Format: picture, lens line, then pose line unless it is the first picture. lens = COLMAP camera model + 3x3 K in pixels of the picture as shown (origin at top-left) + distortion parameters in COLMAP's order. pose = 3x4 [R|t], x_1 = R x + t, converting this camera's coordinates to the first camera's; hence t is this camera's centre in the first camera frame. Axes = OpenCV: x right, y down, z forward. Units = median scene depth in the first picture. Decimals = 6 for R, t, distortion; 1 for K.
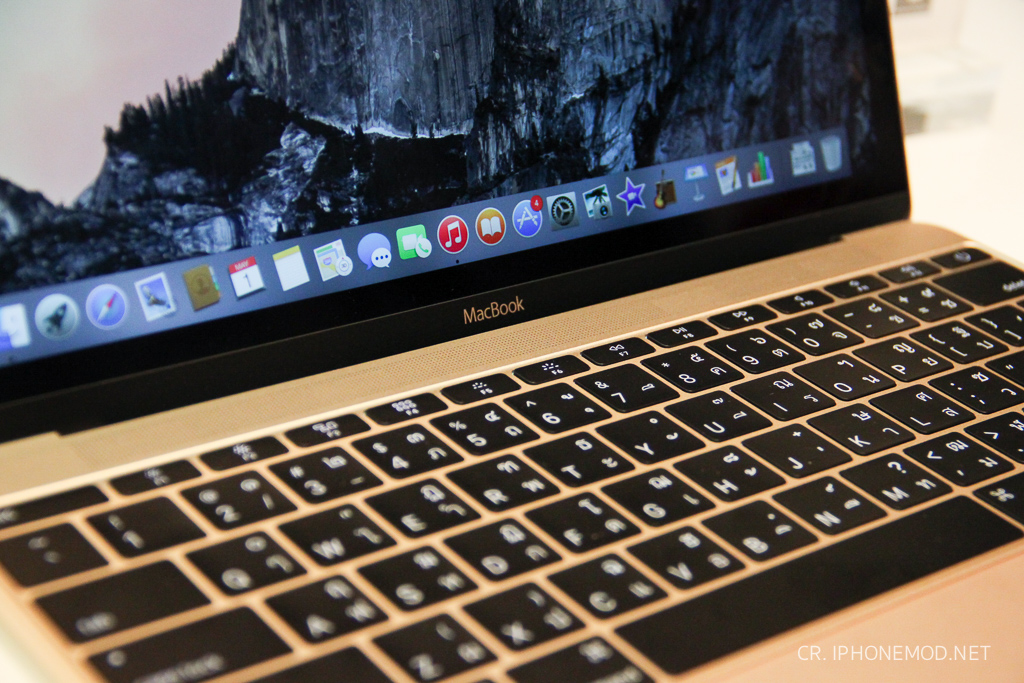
lens RADIAL K [[2080.9, 0, 520.1], [0, 2080.9, 345.9], [0, 0, 1]] dist [0.169082, 0.000000]
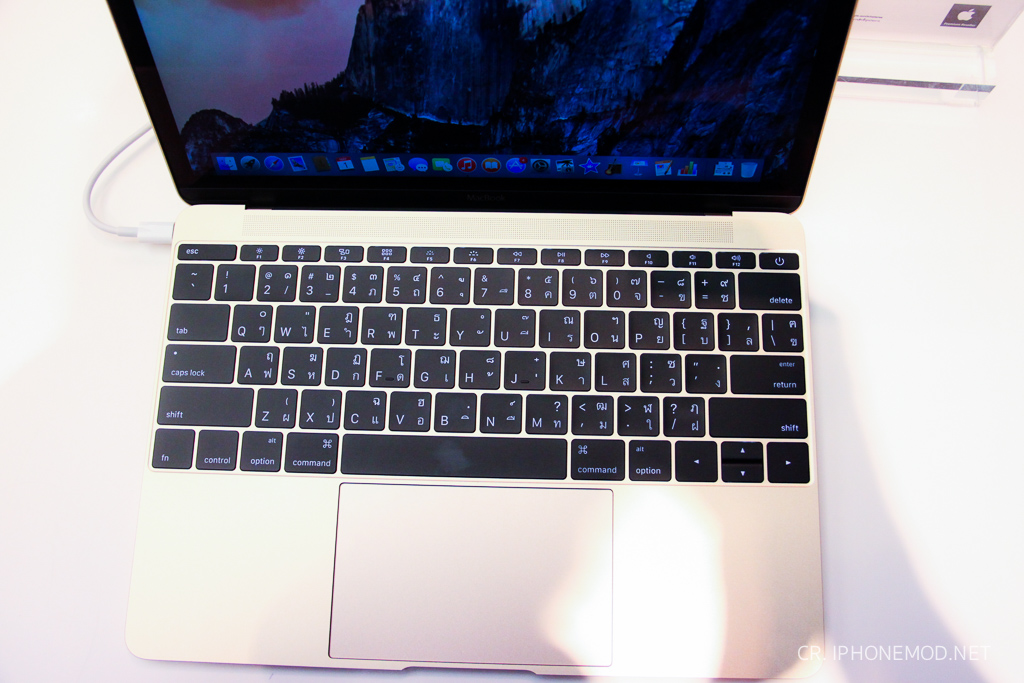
lens RADIAL K [[985.3, 0, 510.7], [0, 985.3, 340.3], [0, 0, 1]] dist [-0.064372, 0.000000]
pose [[0.752603, 0.584585, -0.303067, 0.397136], [-0.166973, 0.614640, 0.770933, -0.712285], [0.636952, -0.529603, 0.560190, 0.458930]]
